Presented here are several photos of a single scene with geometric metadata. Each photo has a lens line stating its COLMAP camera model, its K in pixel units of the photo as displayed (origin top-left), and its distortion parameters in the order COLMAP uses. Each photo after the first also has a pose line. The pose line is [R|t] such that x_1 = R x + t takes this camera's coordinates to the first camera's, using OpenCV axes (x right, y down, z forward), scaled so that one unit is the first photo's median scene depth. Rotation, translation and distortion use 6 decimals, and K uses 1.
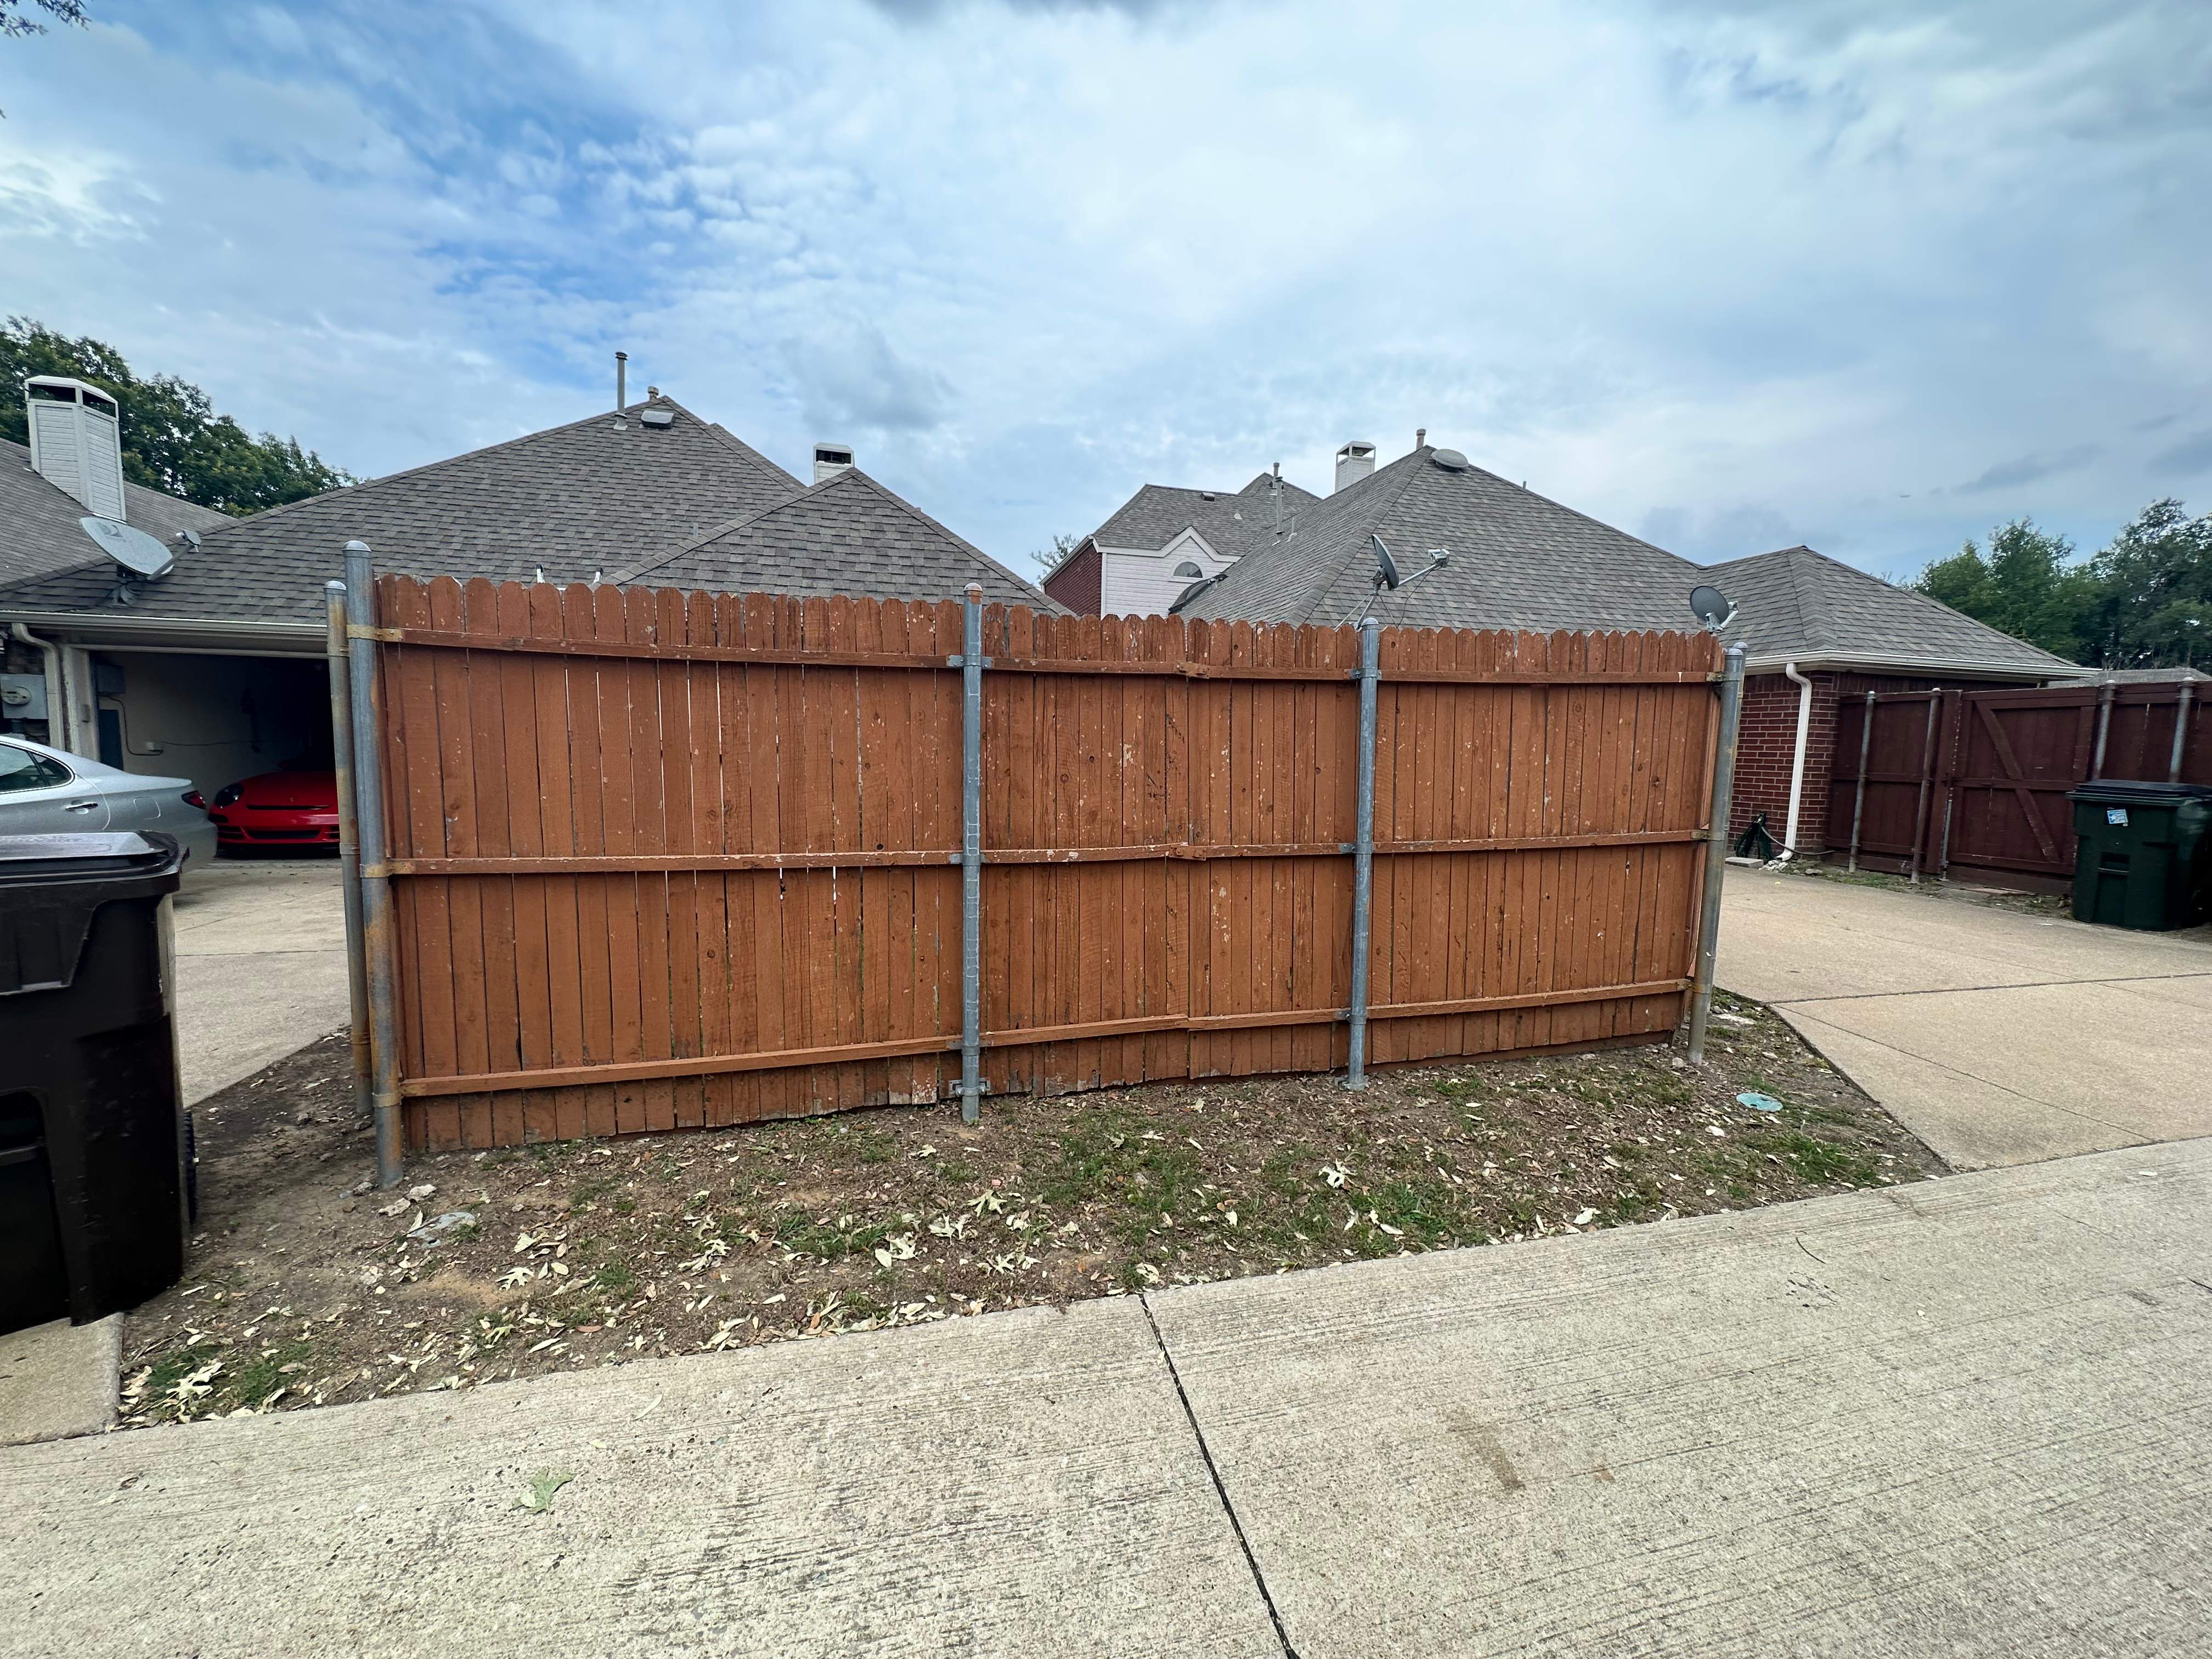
lens RADIAL K [[871.9, 0, 1103.0], [0, 871.9, 846.2], [0, 0, 1]] dist [0.007196, -0.004929]
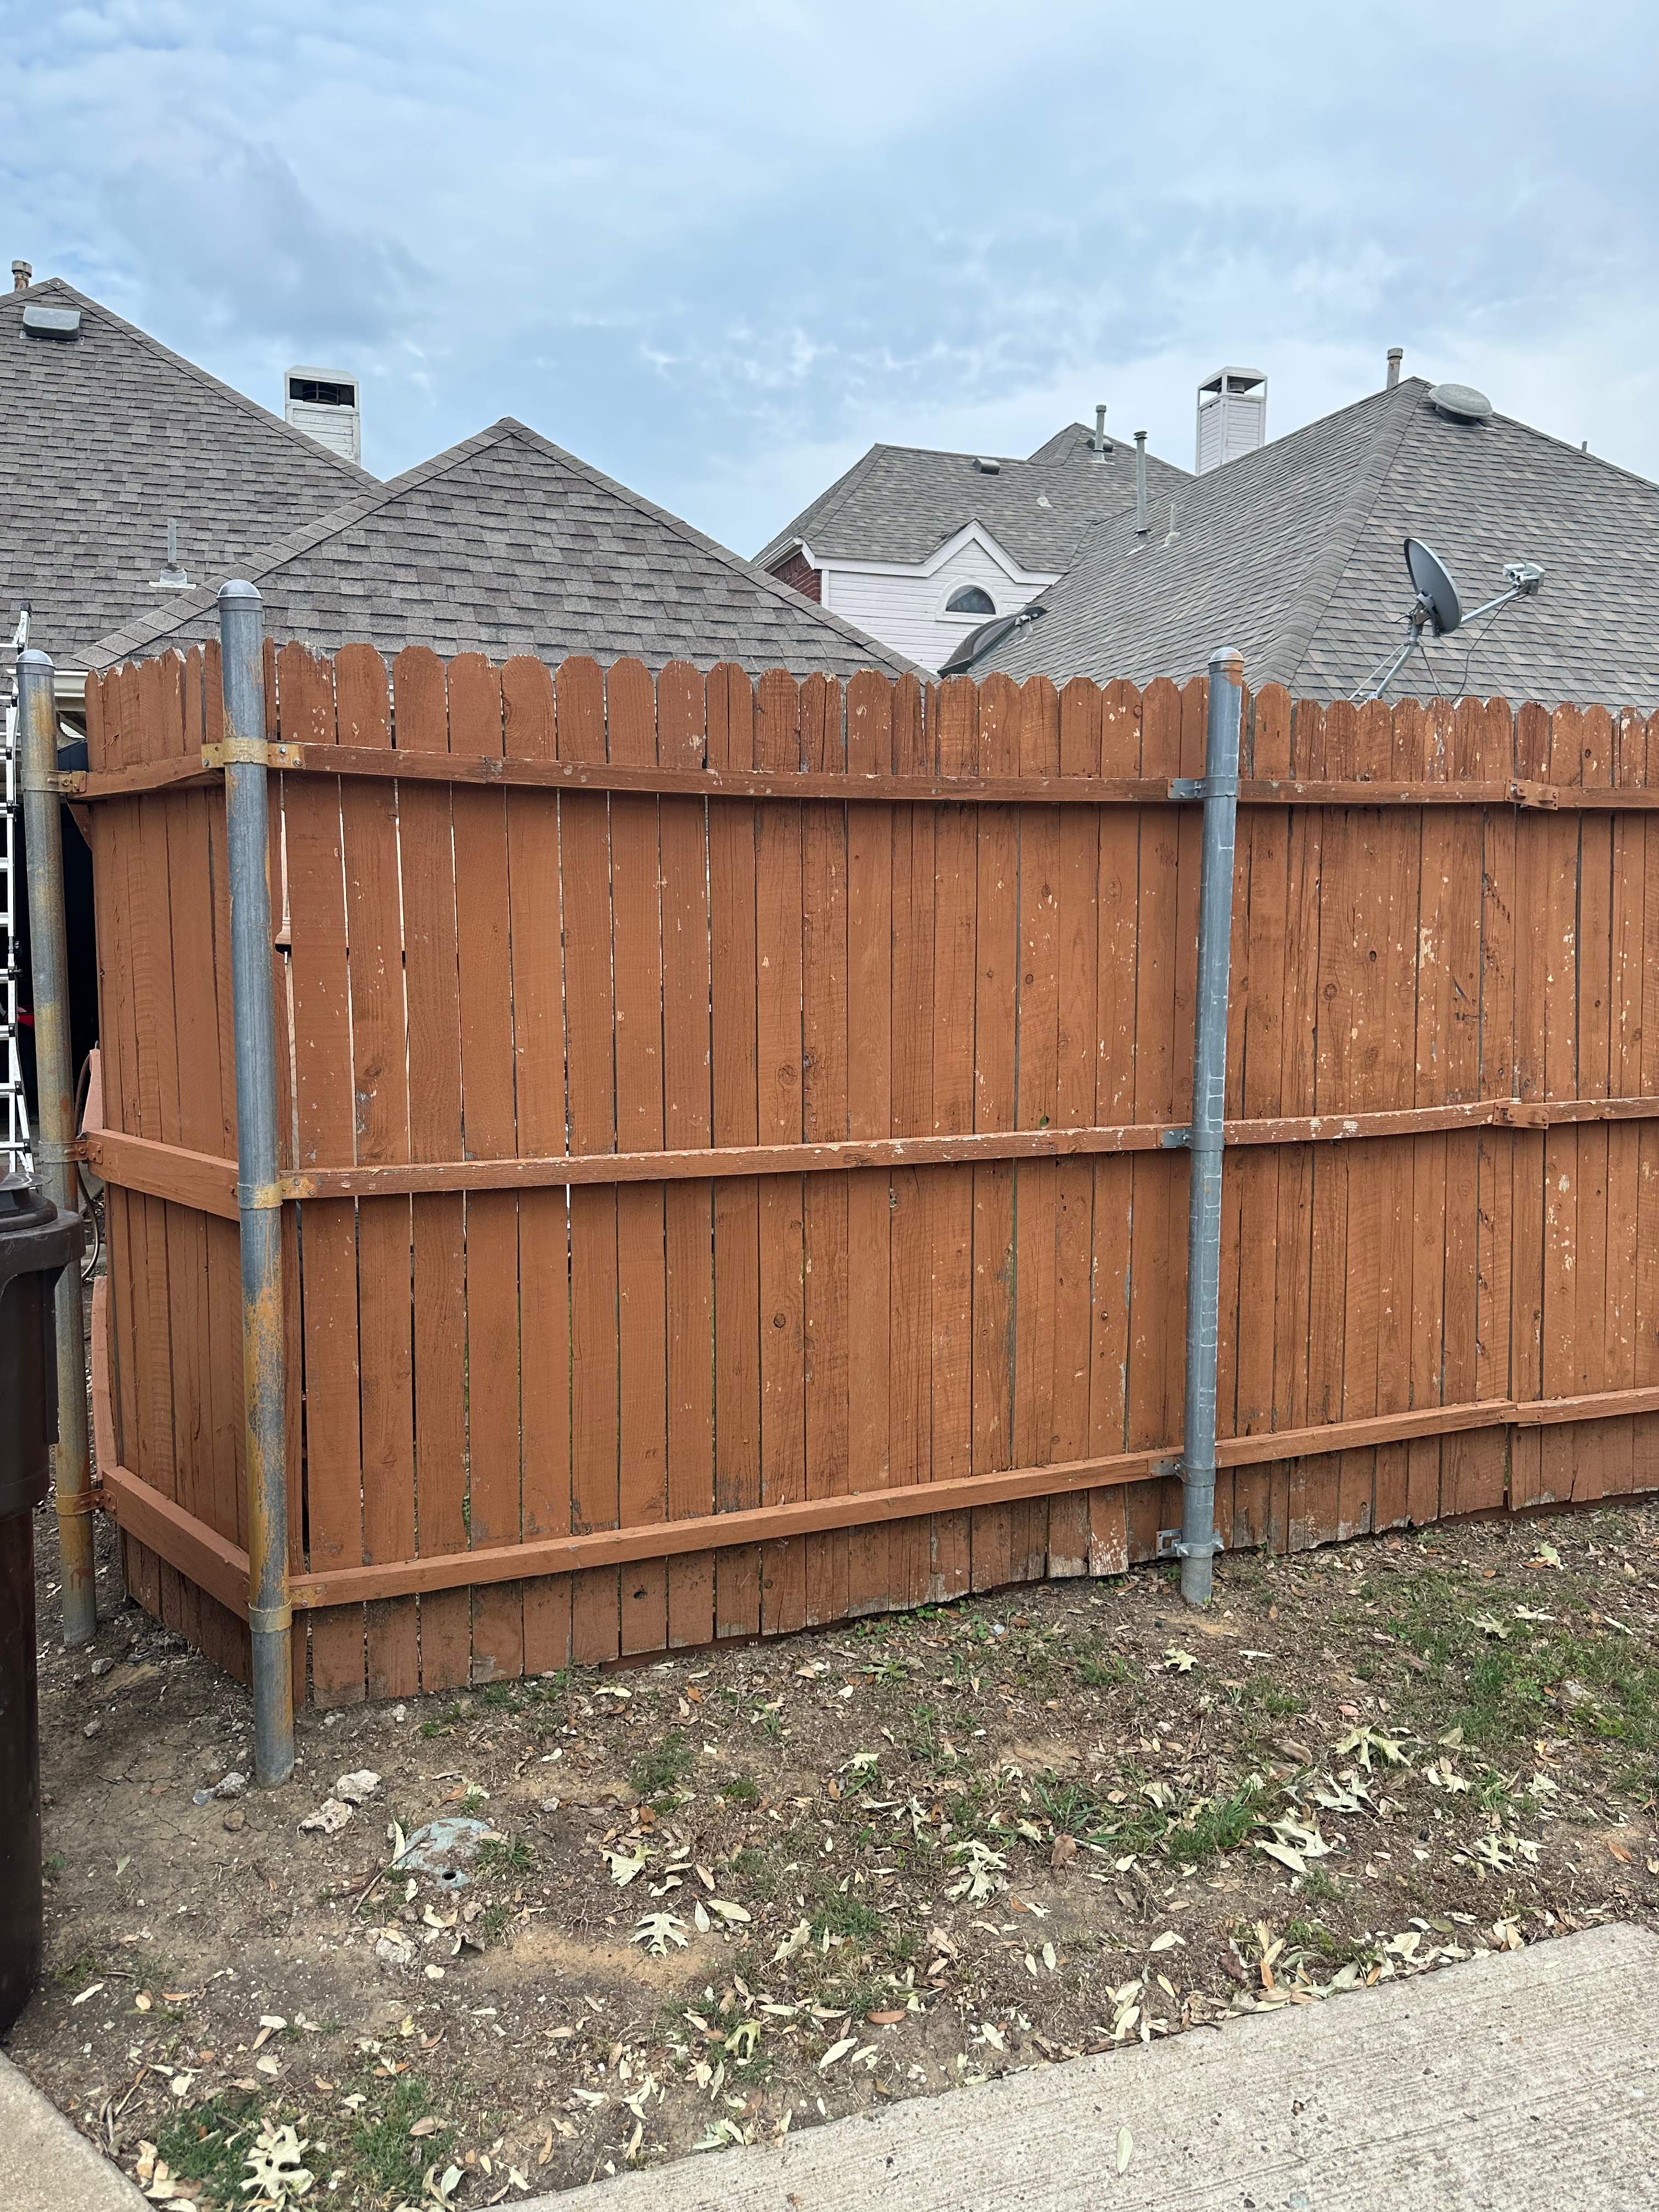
lens RADIAL K [[1533.1, 0, 814.2], [0, 1533.1, 1108.6], [0, 0, 1]] dist [0.134379, -0.199383]
pose [[0.997022, -0.026342, 0.072485, -0.461208], [0.025464, 0.999591, 0.013000, -0.023844], [-0.072798, -0.011116, 0.997285, 0.015512]]
